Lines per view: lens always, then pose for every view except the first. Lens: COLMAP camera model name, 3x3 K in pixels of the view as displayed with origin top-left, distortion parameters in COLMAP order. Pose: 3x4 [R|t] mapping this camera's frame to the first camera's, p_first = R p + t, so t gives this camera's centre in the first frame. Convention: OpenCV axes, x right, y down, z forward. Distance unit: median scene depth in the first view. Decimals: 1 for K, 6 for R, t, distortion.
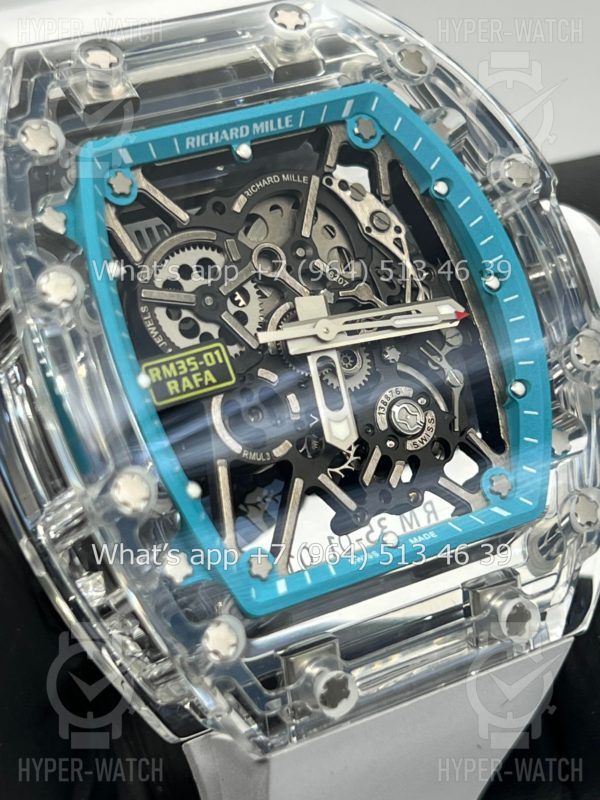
lens RADIAL K [[1942.5, 0, 300.0], [0, 1942.5, 400.0], [0, 0, 1]] dist [0.248587, -0.625771]
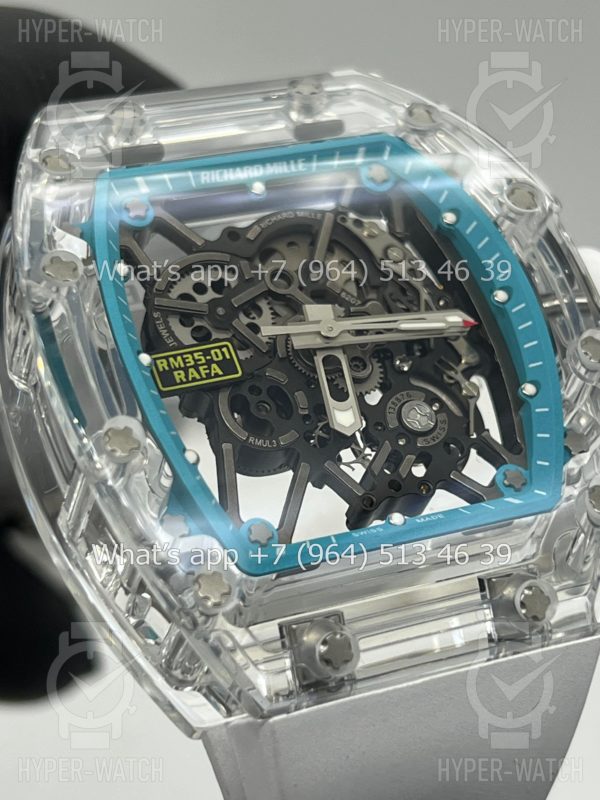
lens RADIAL K [[1942.5, 0, 300.0], [0, 1942.5, 400.0], [0, 0, 1]] dist [0.248587, -0.625771]
pose [[0.985932, -0.064744, -0.154098, 0.154617], [0.020032, 0.961058, -0.275621, 0.286172], [0.165942, 0.268657, 0.948834, 0.012464]]
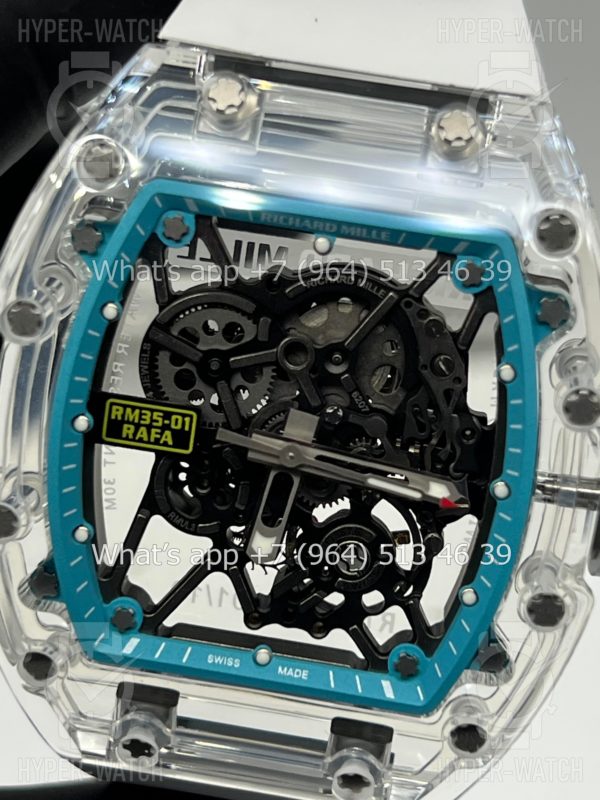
lens RADIAL K [[1942.5, 0, 300.0], [0, 1942.5, 400.0], [0, 0, 1]] dist [0.248587, -0.625771]
pose [[0.752335, 0.547570, -0.366277, 0.355736], [-0.361027, 0.807763, 0.466023, -0.510342], [0.551045, -0.218369, 0.805397, 0.217199]]
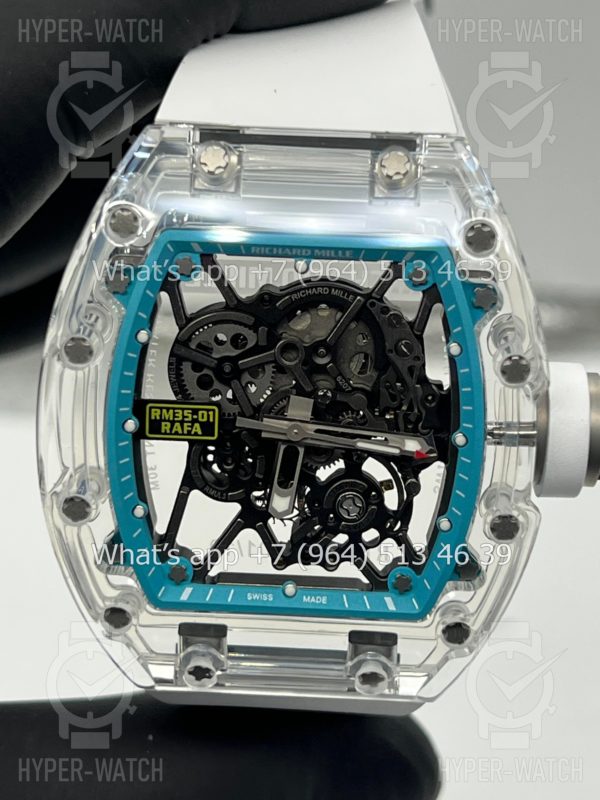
lens RADIAL K [[1942.5, 0, 300.0], [0, 1942.5, 400.0], [0, 0, 1]] dist [0.248587, -0.625771]
pose [[0.820140, 0.464446, -0.334156, 0.421230], [-0.279236, 0.834652, 0.474745, -0.643110], [0.499397, -0.296049, 0.814222, -0.016134]]
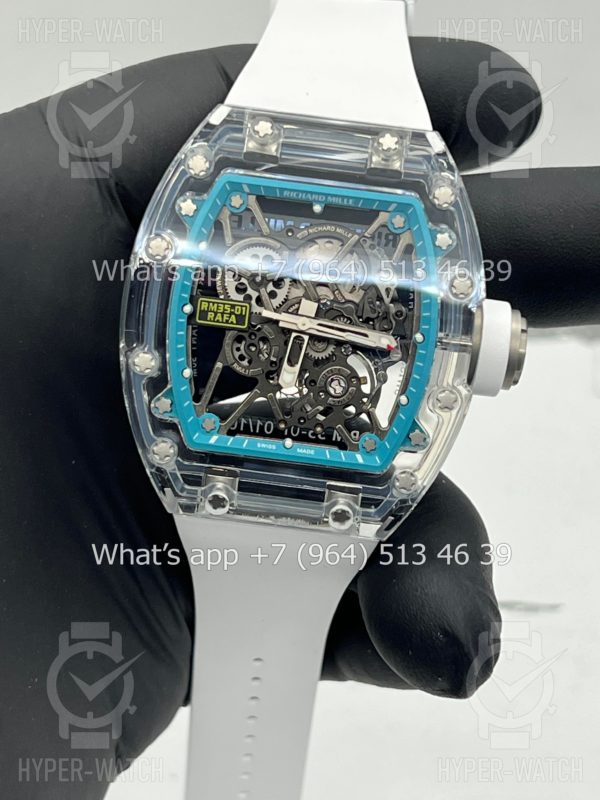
lens RADIAL K [[1942.5, 0, 300.0], [0, 1942.5, 400.0], [0, 0, 1]] dist [0.248587, -0.625771]
pose [[0.794950, 0.466782, -0.387517, 0.722503], [-0.368127, 0.878861, 0.303455, -0.505752], [0.482221, -0.098576, 0.870486, -0.546836]]
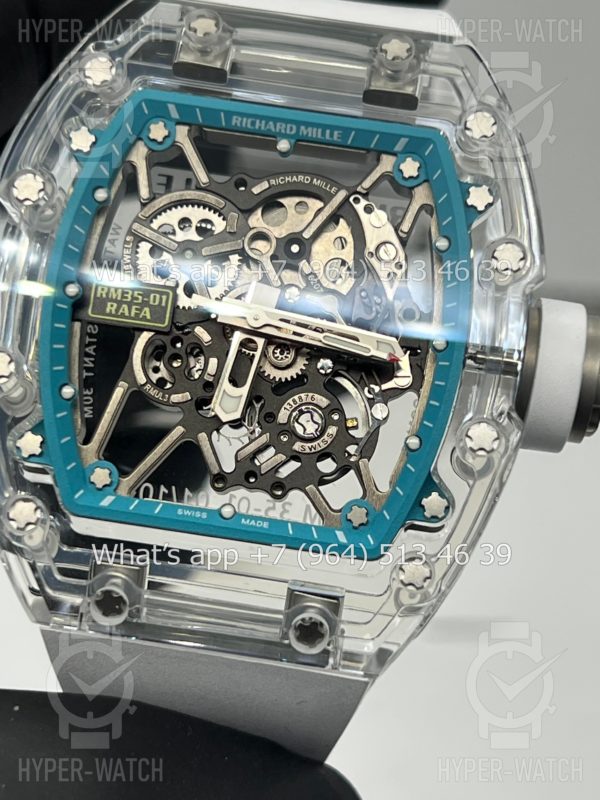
lens RADIAL K [[1942.5, 0, 300.0], [0, 1942.5, 400.0], [0, 0, 1]] dist [0.248587, -0.625771]
pose [[0.775295, 0.407800, -0.482303, 0.584565], [-0.384375, 0.910572, 0.152036, -0.170407], [0.501172, 0.067512, 0.862710, 0.050229]]
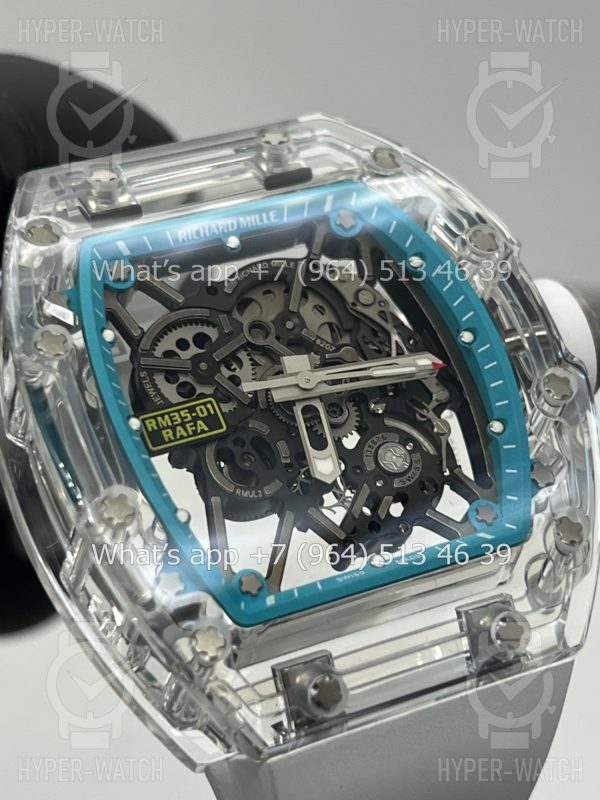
lens RADIAL K [[1942.5, 0, 300.0], [0, 1942.5, 400.0], [0, 0, 1]] dist [0.248587, -0.625771]
pose [[0.984054, -0.099055, -0.147738, 0.170353], [0.065687, 0.974250, -0.215691, 0.211923], [0.165299, 0.202547, 0.965221, -0.070909]]
